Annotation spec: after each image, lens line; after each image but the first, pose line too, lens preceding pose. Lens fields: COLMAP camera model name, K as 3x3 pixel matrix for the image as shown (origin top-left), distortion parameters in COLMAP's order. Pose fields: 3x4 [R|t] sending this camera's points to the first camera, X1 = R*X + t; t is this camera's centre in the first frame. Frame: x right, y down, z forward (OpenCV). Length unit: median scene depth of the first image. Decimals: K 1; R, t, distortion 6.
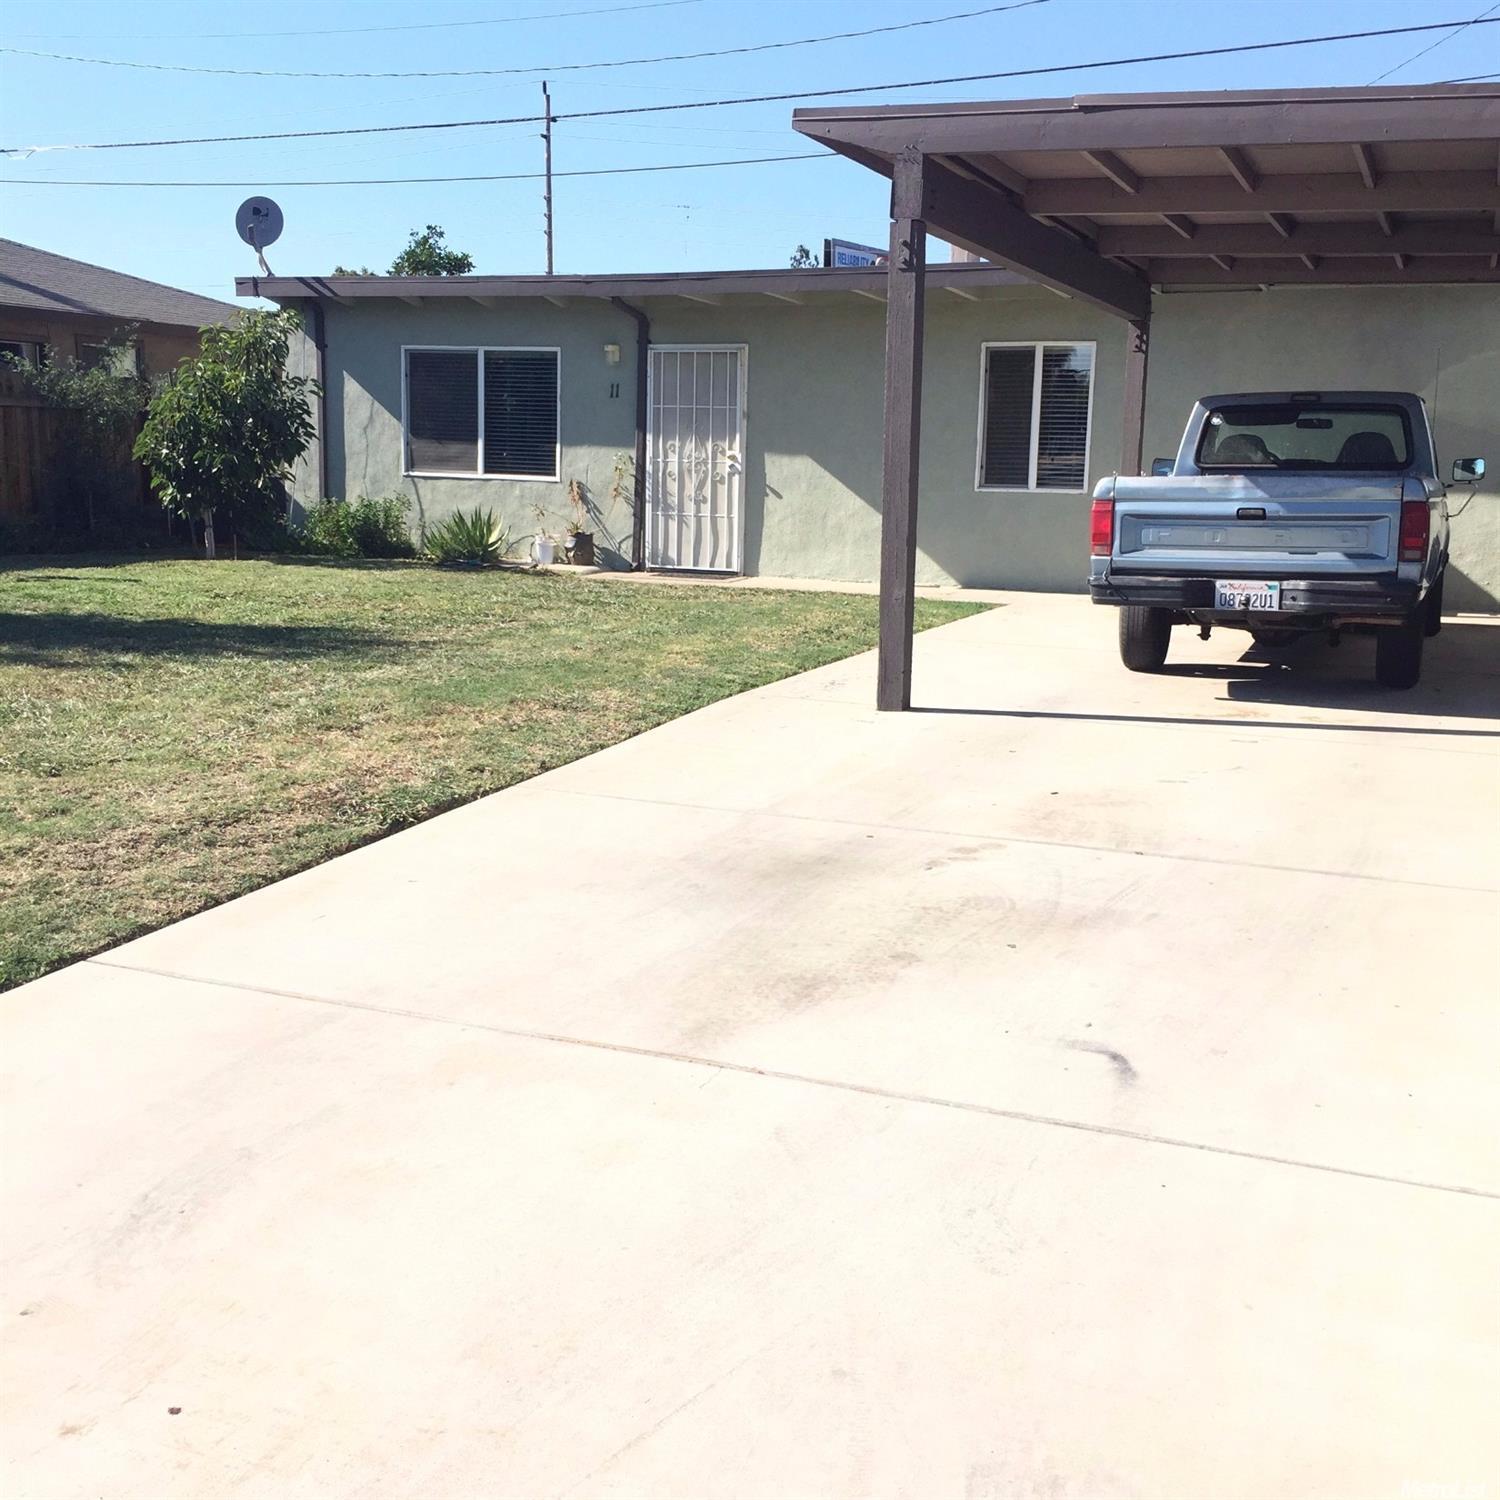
lens RADIAL K [[1752.8, 0, 745.5], [0, 1752.8, 747.7], [0, 0, 1]] dist [0.045572, 0.000000]
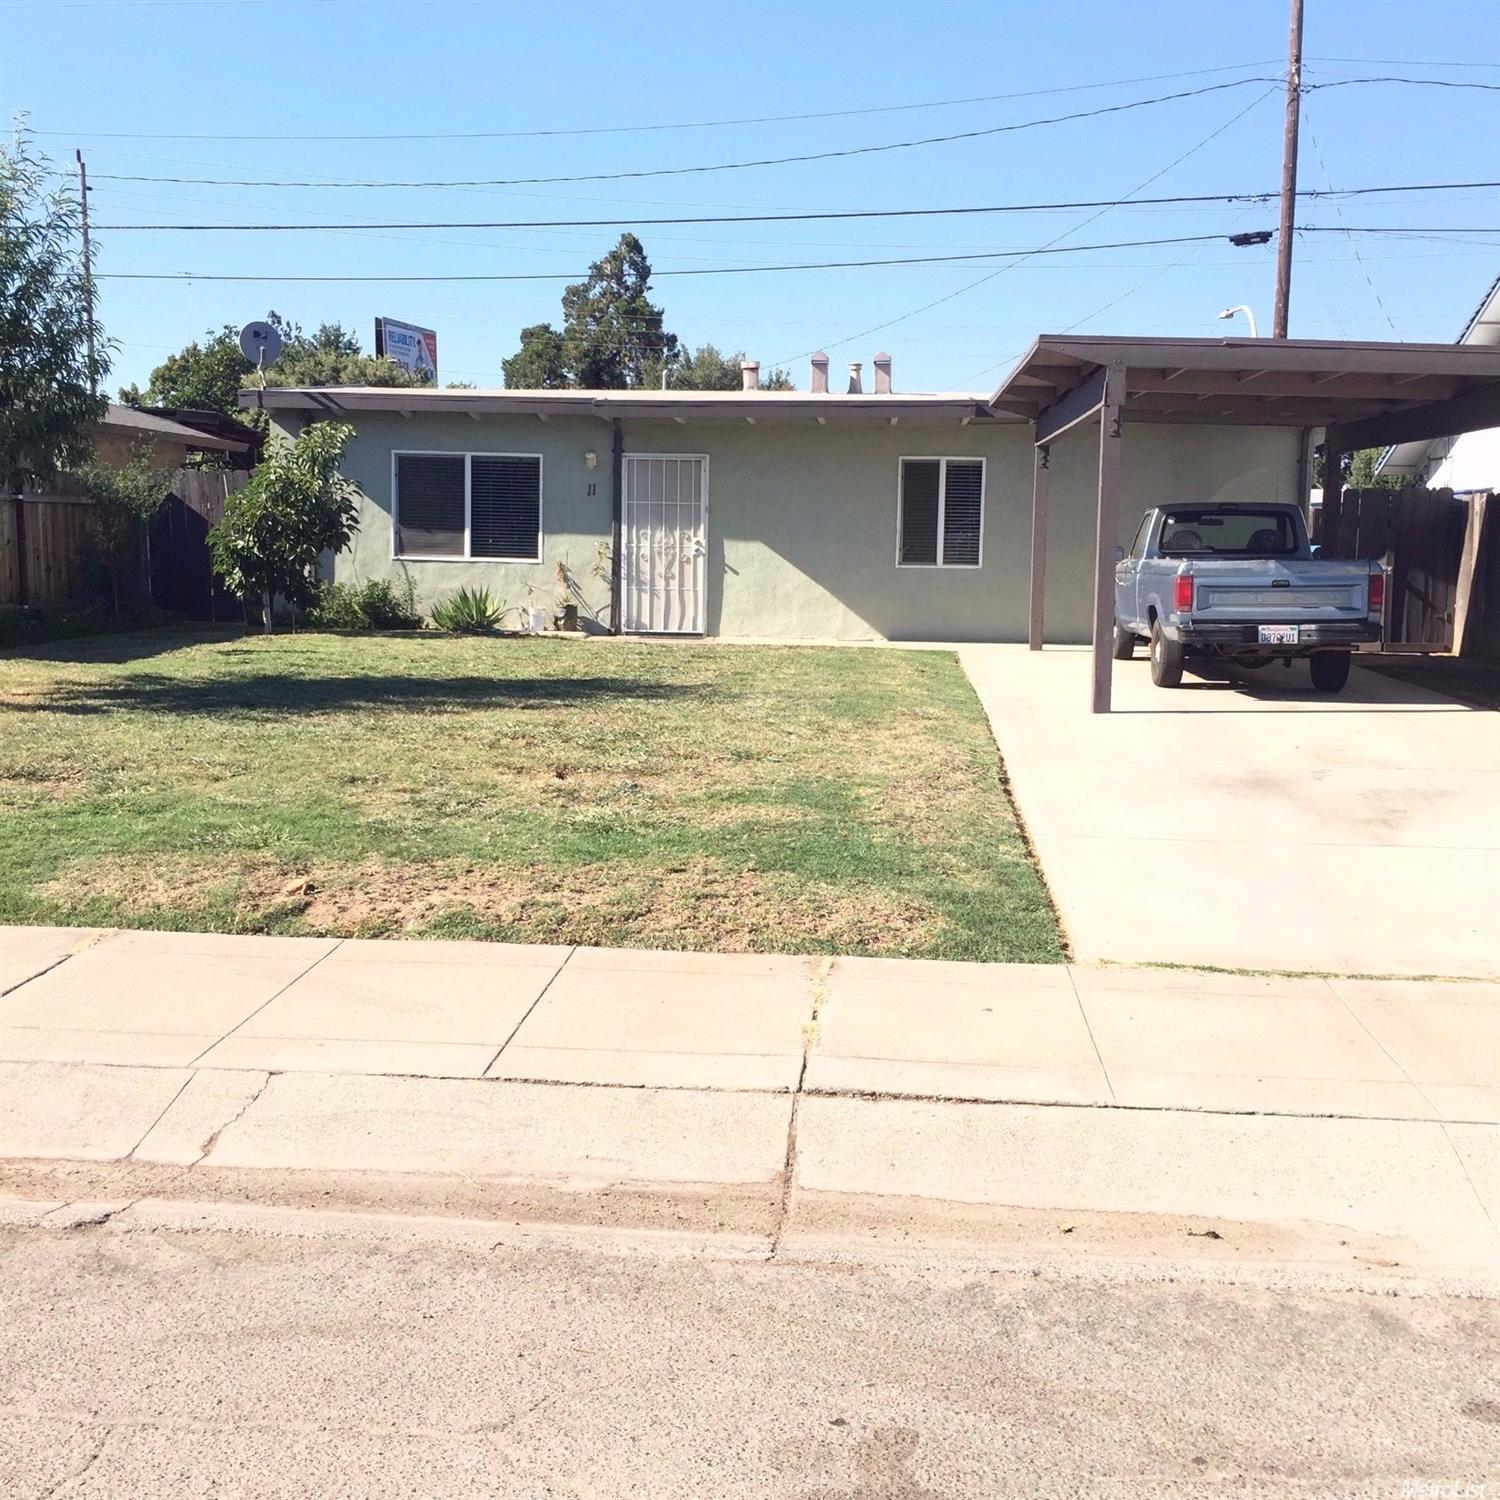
lens RADIAL K [[1752.8, 0, 753.8], [0, 1752.8, 753.8], [0, 0, 1]] dist [0.045572, 0.000000]
pose [[0.951555, -0.045146, 0.304148, -0.353238], [0.055216, 0.998172, -0.024585, 0.018715], [-0.302482, 0.040188, 0.952308, -0.202683]]
